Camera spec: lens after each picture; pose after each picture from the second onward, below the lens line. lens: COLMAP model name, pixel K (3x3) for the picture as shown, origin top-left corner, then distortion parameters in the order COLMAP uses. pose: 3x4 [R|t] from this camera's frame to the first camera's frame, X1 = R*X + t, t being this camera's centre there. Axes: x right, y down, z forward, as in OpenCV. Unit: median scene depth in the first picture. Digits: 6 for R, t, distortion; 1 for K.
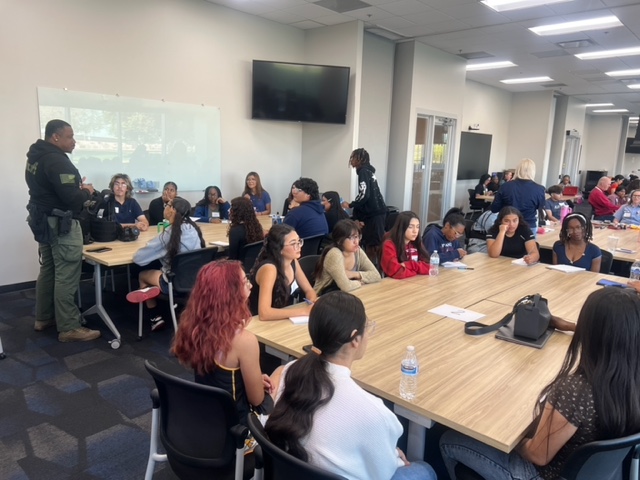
lens RADIAL K [[475.5, 0, 322.8], [0, 475.5, 236.9], [0, 0, 1]] dist [0.004302, 0.004957]
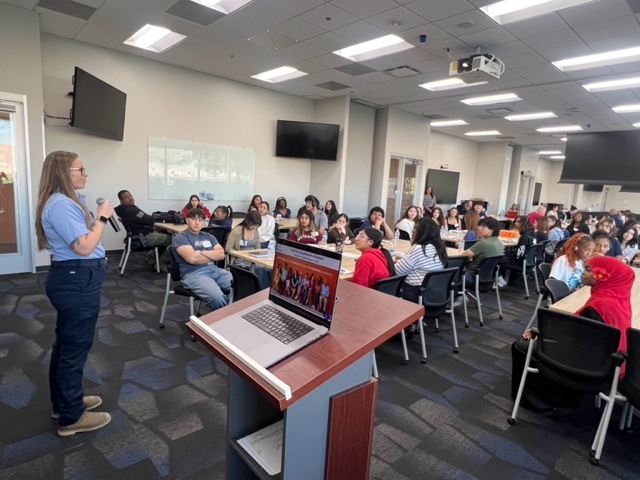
lens RADIAL K [[375.1, 0, 320.0], [0, 375.1, 240.0], [0, 0, 1]] dist [-0.001683, -0.000557]
pose [[0.994561, 0.039517, -0.096369, 0.102874], [-0.042661, 0.998615, -0.030787, 0.048818], [0.095019, 0.034731, 0.994869, -0.172936]]
